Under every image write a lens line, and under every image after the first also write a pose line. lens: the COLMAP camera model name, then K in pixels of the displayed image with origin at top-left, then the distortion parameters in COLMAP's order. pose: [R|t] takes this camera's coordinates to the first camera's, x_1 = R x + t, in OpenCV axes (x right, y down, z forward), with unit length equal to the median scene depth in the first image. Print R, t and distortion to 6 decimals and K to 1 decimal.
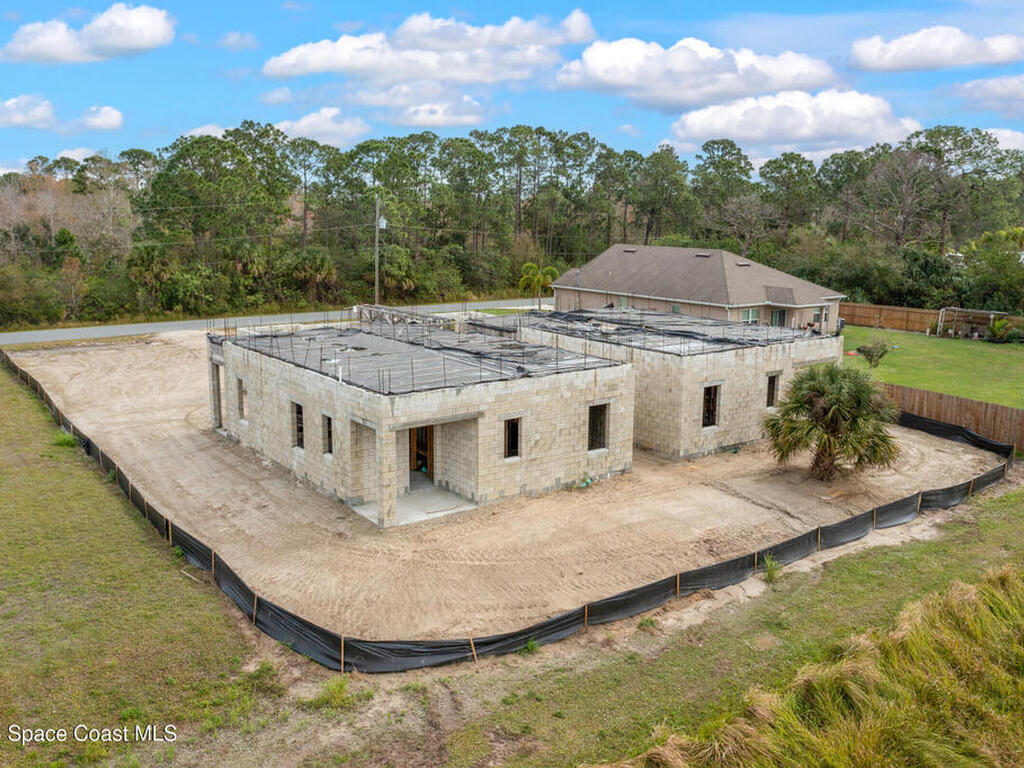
lens RADIAL K [[911.1, 0, 512.0], [0, 911.1, 384.0], [0, 0, 1]] dist [-0.014114, 0.001317]
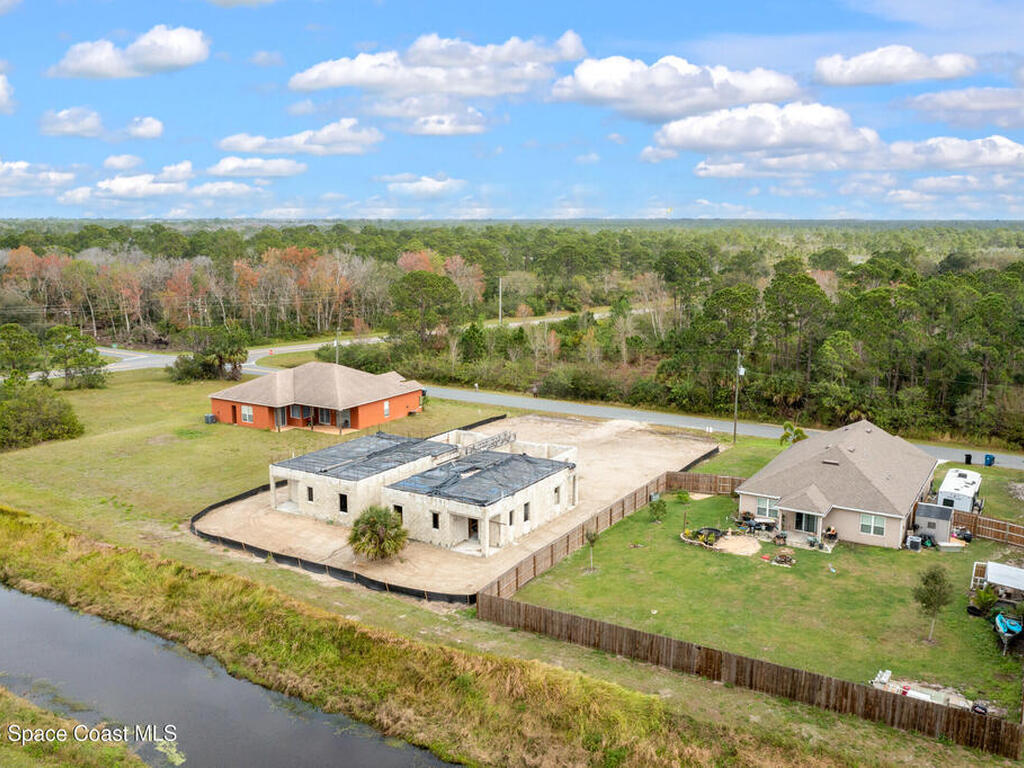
lens RADIAL K [[911.1, 0, 512.0], [0, 911.1, 384.0], [0, 0, 1]] dist [-0.014114, 0.001317]
pose [[0.354060, 0.156340, -0.922063, 2.487291], [-0.172599, 0.979916, 0.099873, -0.594228], [0.919158, 0.123786, 0.373933, 0.485476]]
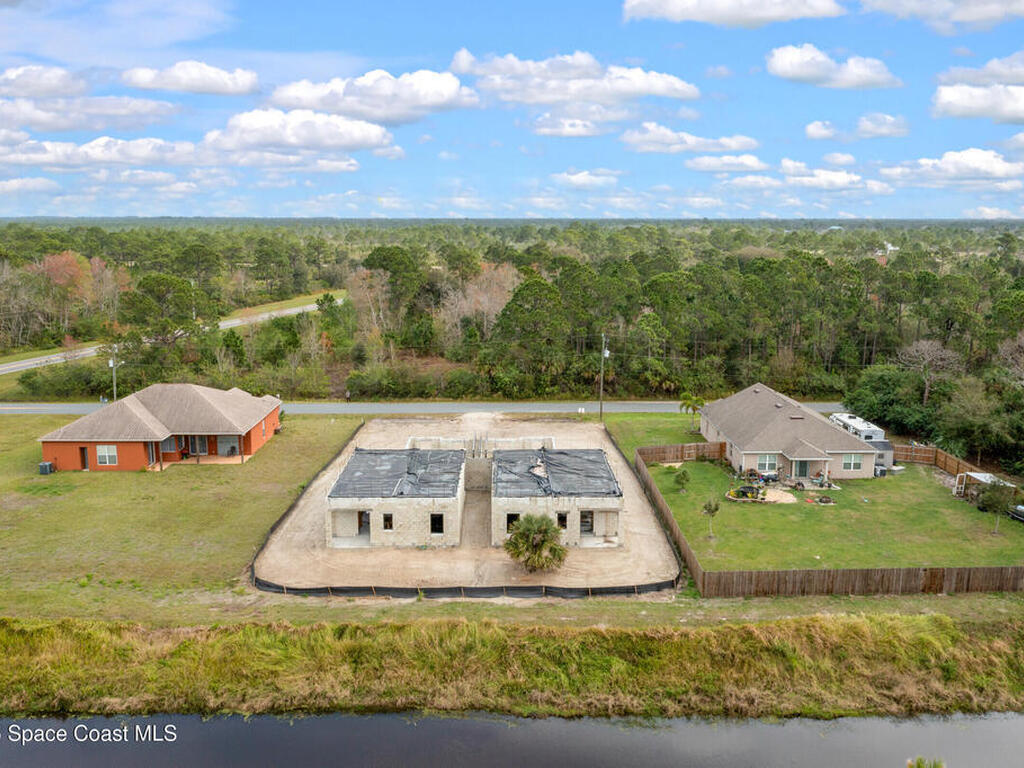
lens RADIAL K [[911.1, 0, 512.0], [0, 911.1, 384.0], [0, 0, 1]] dist [-0.014114, 0.001317]
pose [[0.803448, 0.098730, -0.587131, 1.536465], [-0.106527, 0.994080, 0.021386, -0.363370], [0.585767, 0.045363, 0.809209, -0.707488]]
